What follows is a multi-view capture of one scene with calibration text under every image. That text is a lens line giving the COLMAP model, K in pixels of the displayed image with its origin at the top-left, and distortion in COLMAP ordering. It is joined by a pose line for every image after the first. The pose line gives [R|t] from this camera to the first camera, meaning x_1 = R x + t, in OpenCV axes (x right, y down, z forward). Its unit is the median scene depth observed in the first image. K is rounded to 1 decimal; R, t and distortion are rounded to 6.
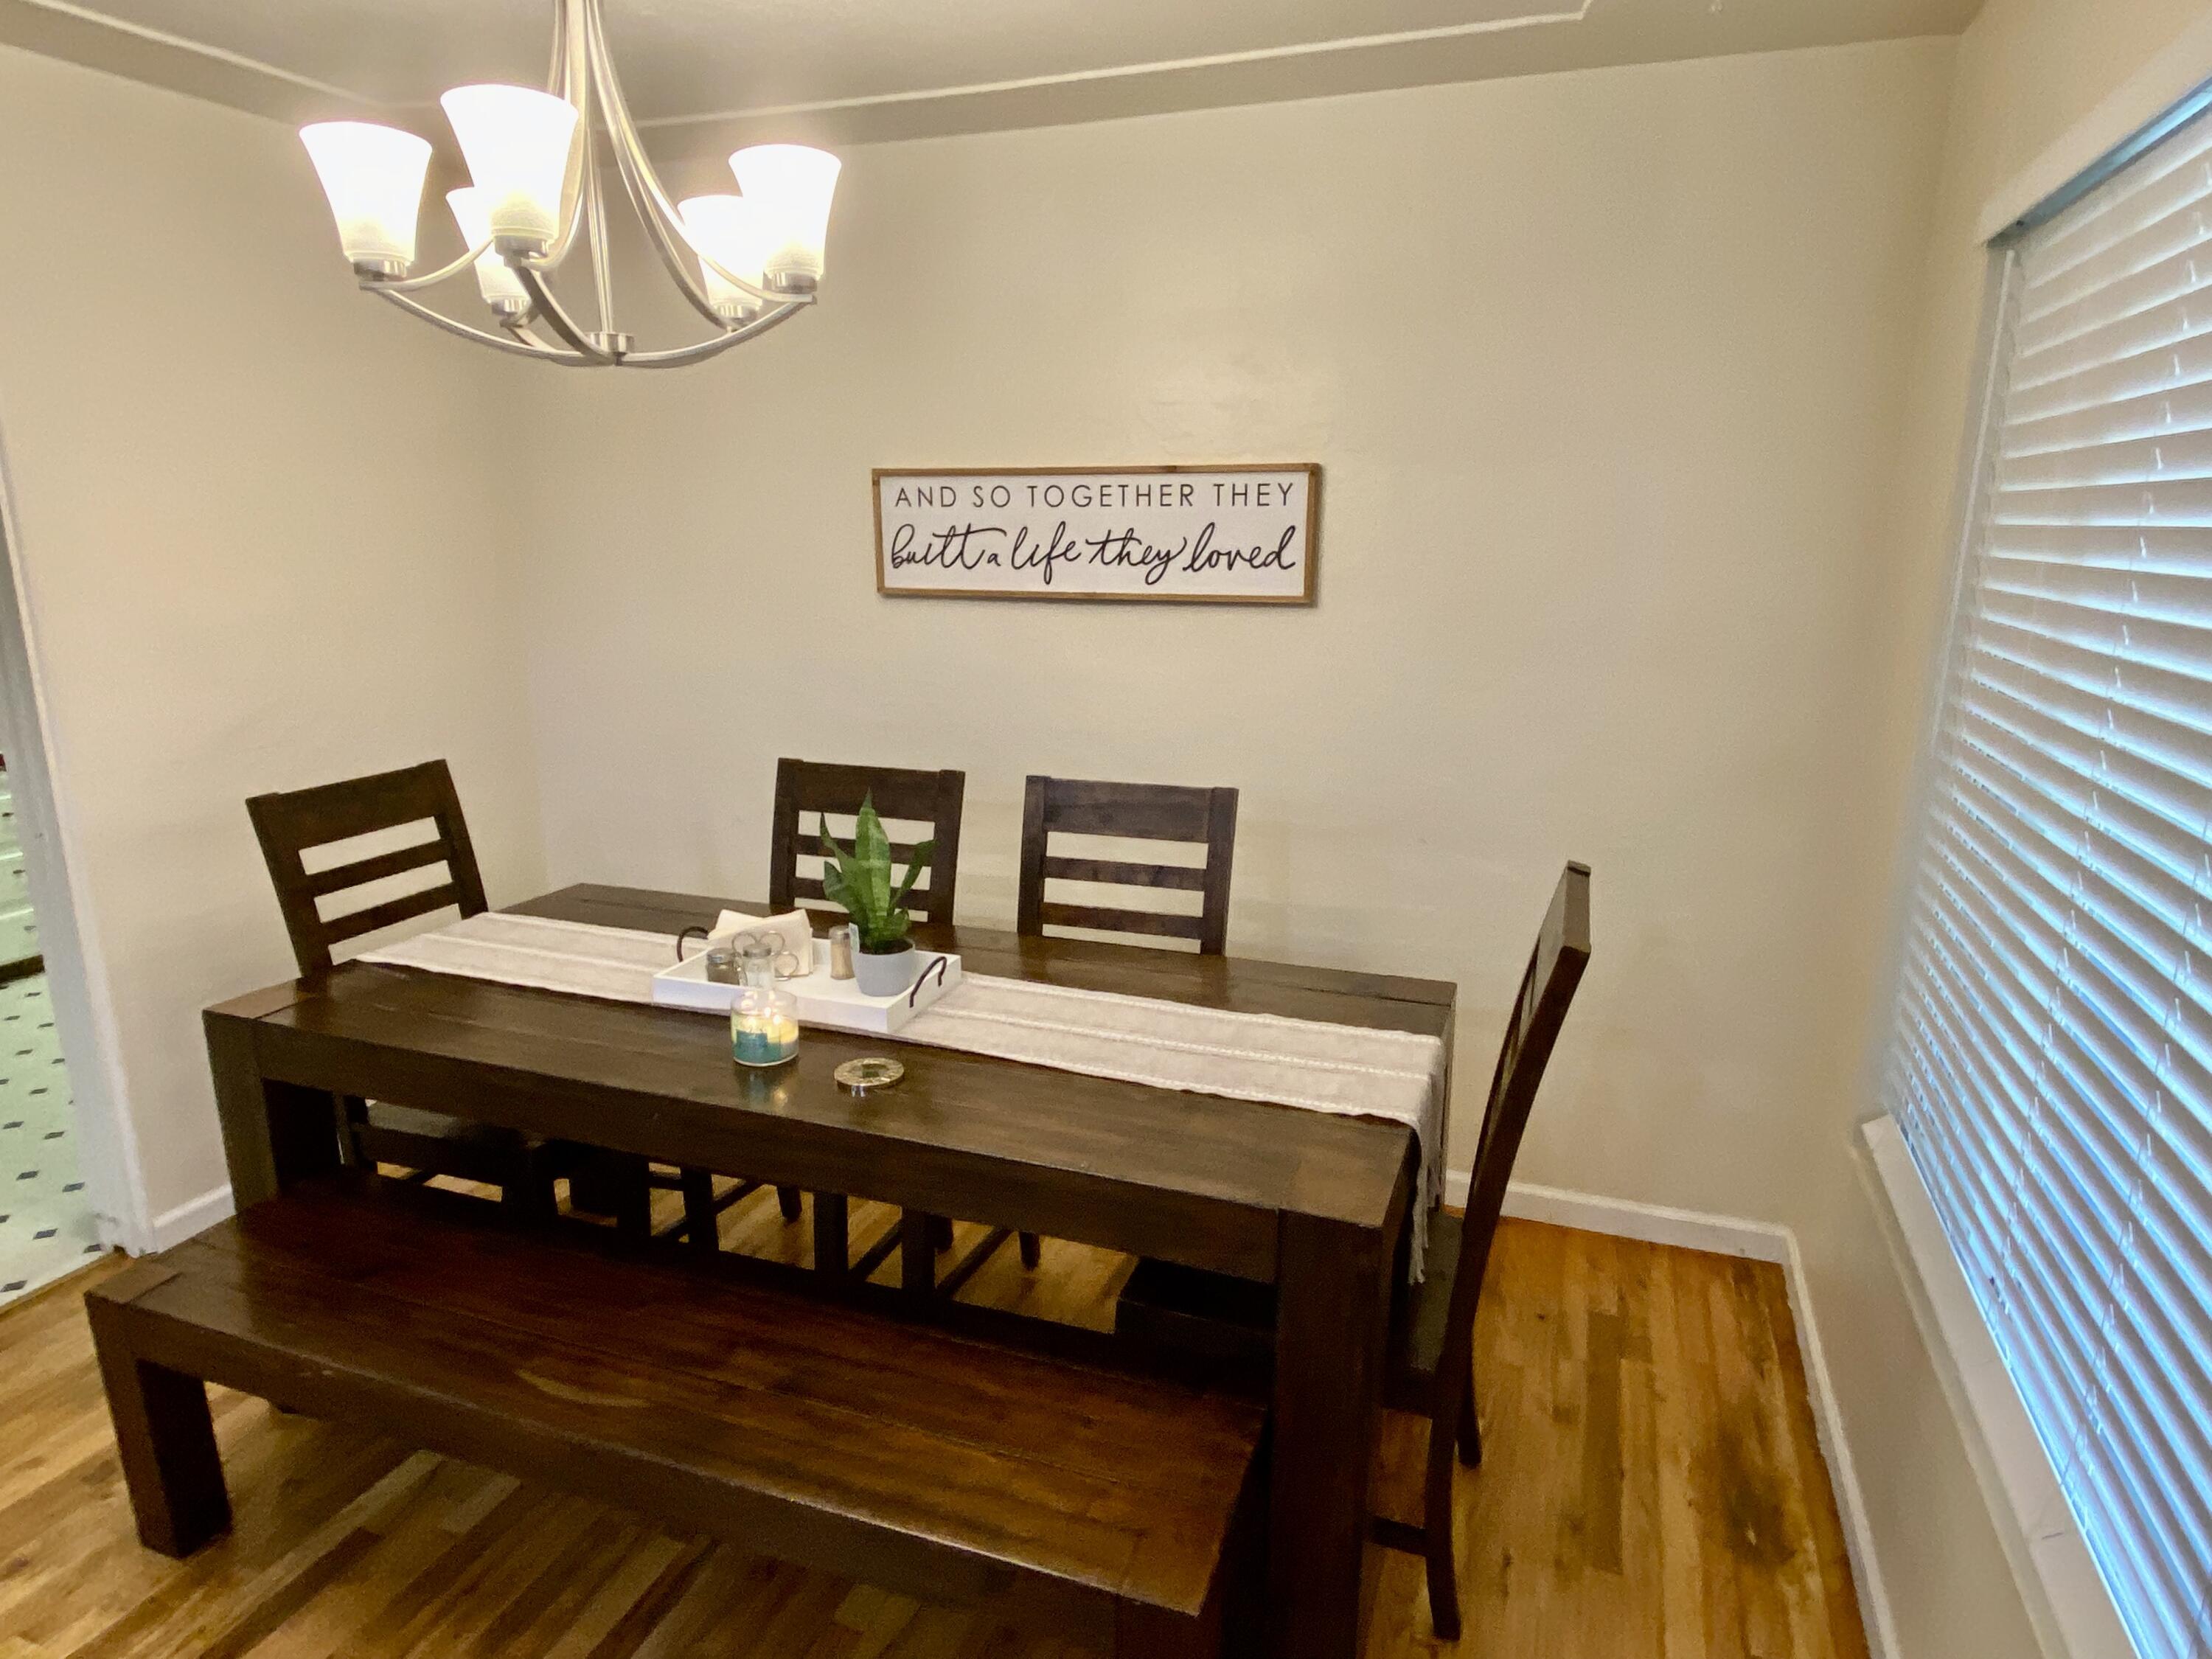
lens RADIAL K [[1307.6, 0, 1109.2], [0, 1307.6, 831.8], [0, 0, 1]] dist [-0.037658, -0.001444]
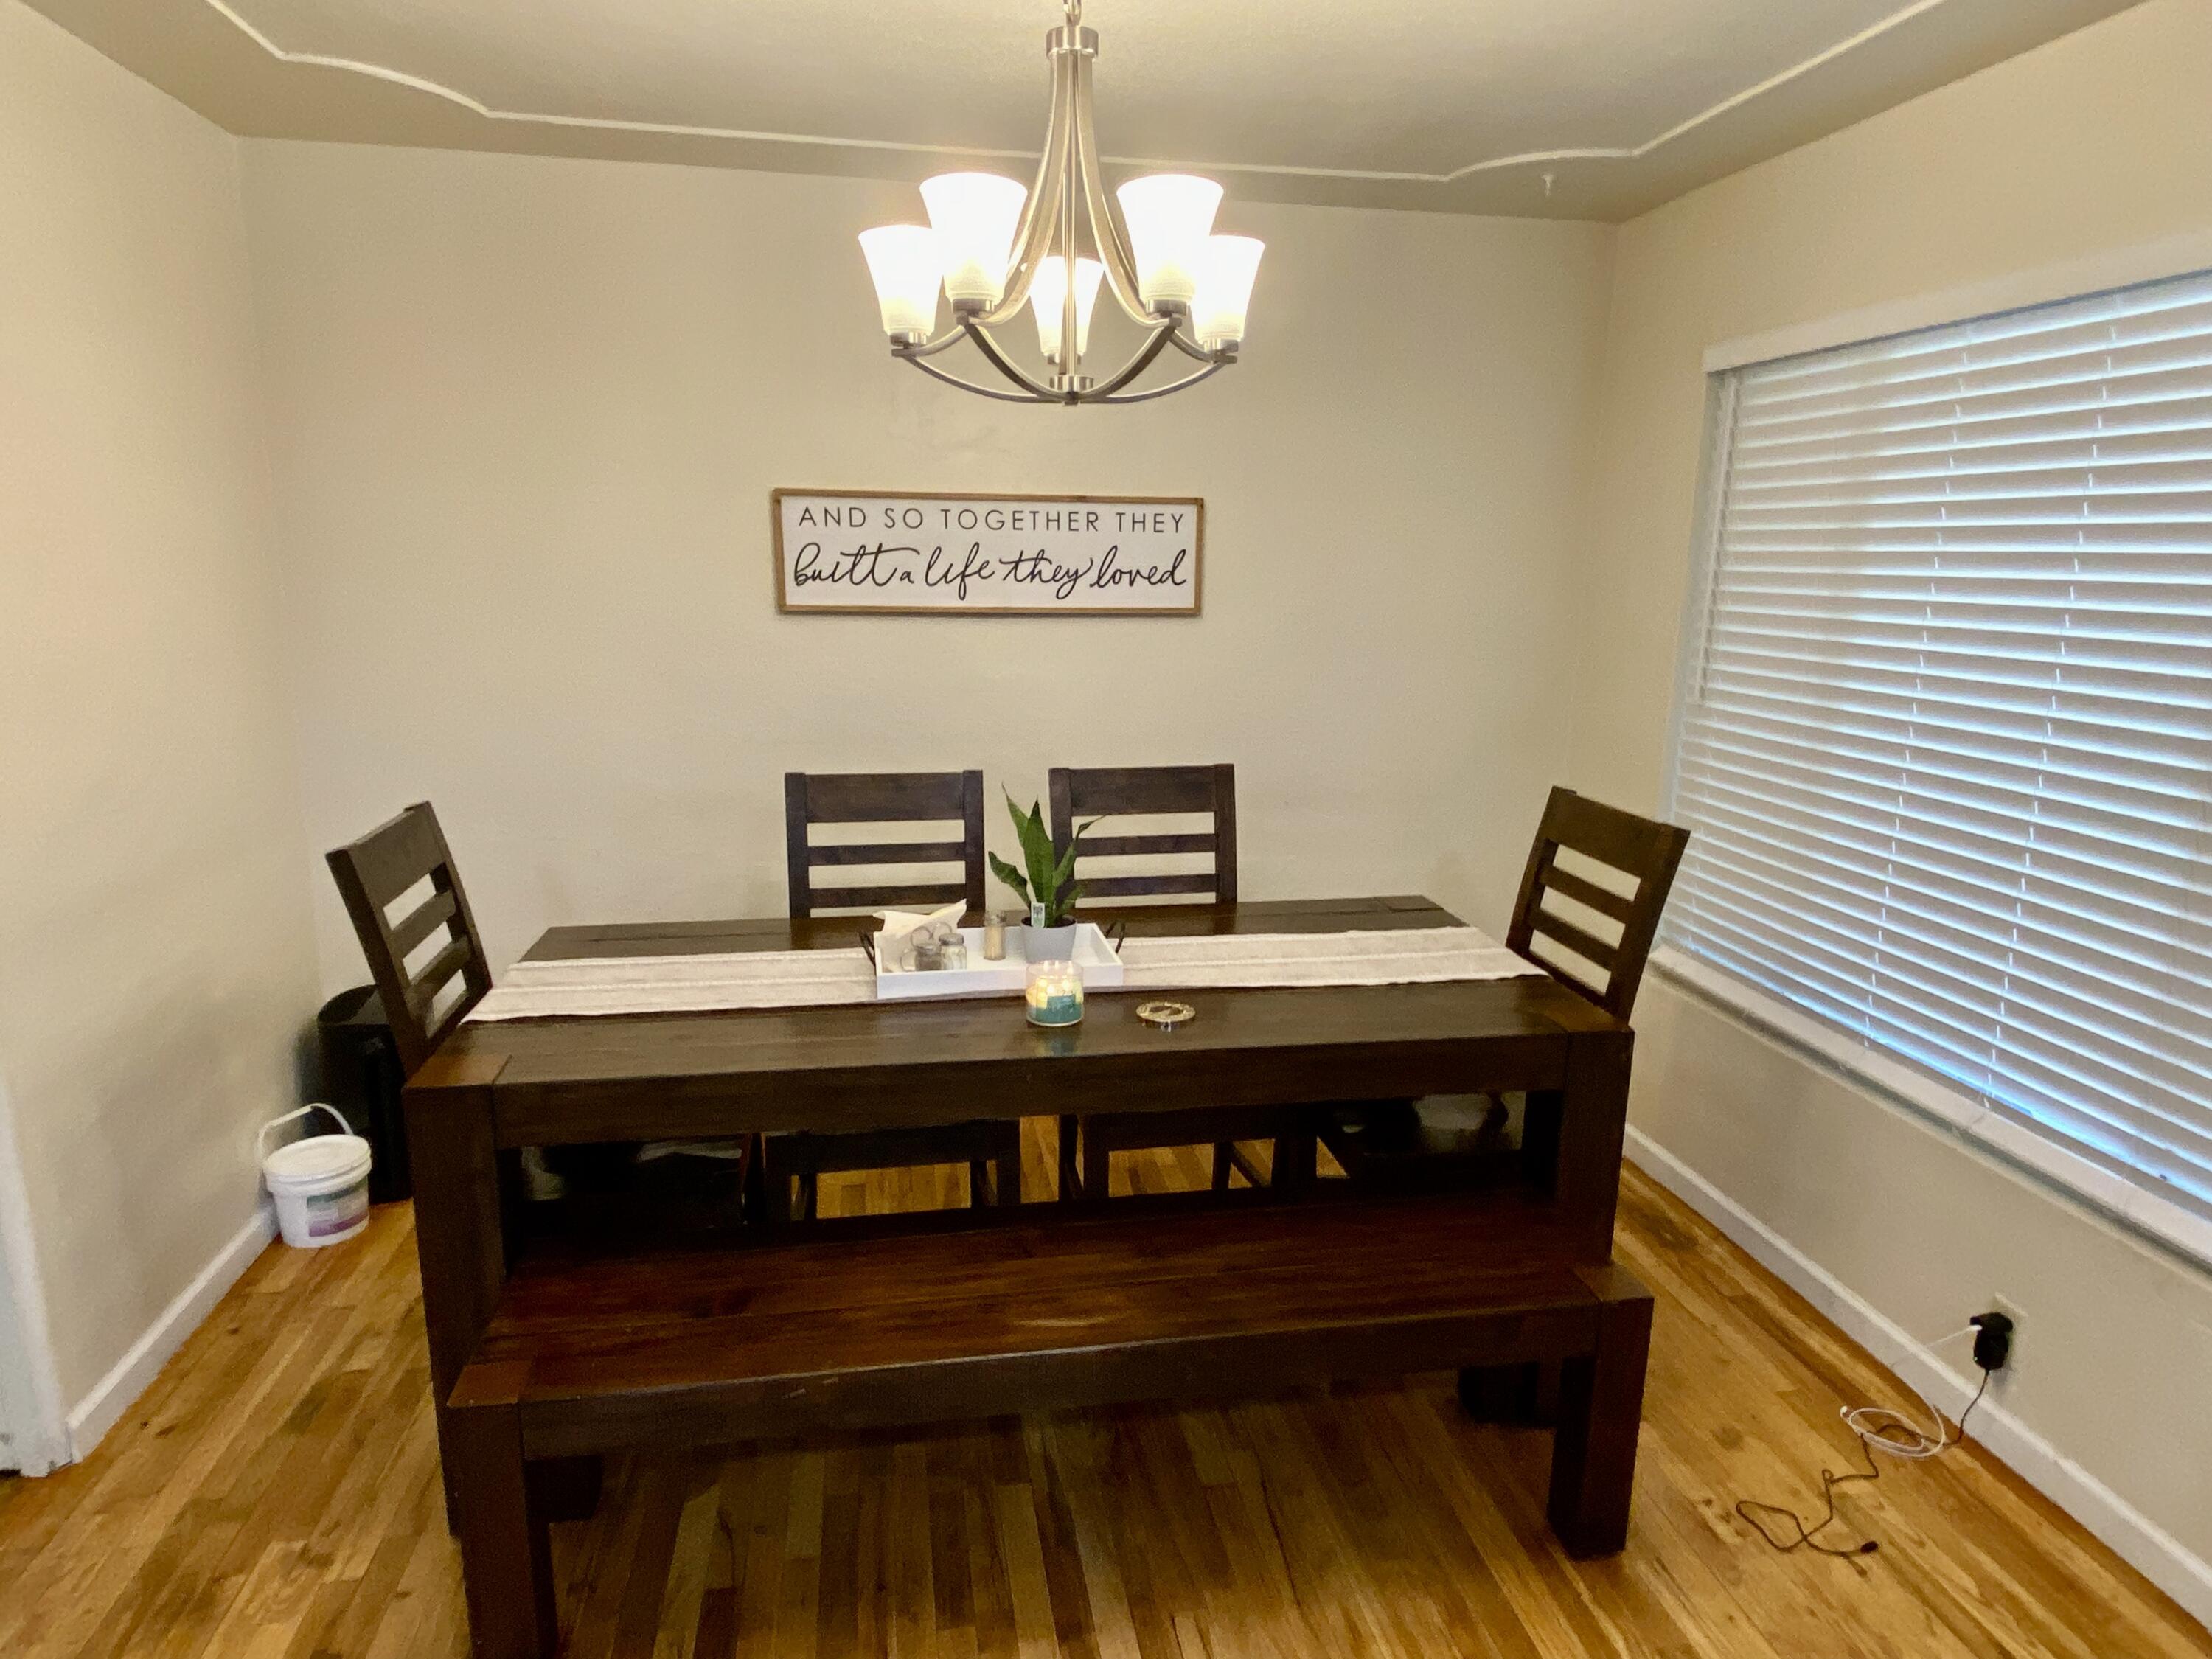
lens RADIAL K [[1307.6, 0, 1109.2], [0, 1307.6, 831.8], [0, 0, 1]] dist [-0.037658, -0.001444]
pose [[0.864192, -0.094045, 0.494295, -0.514742], [0.101595, 0.994758, 0.011641, 0.002723], [-0.492798, 0.040158, 0.869216, 0.000980]]
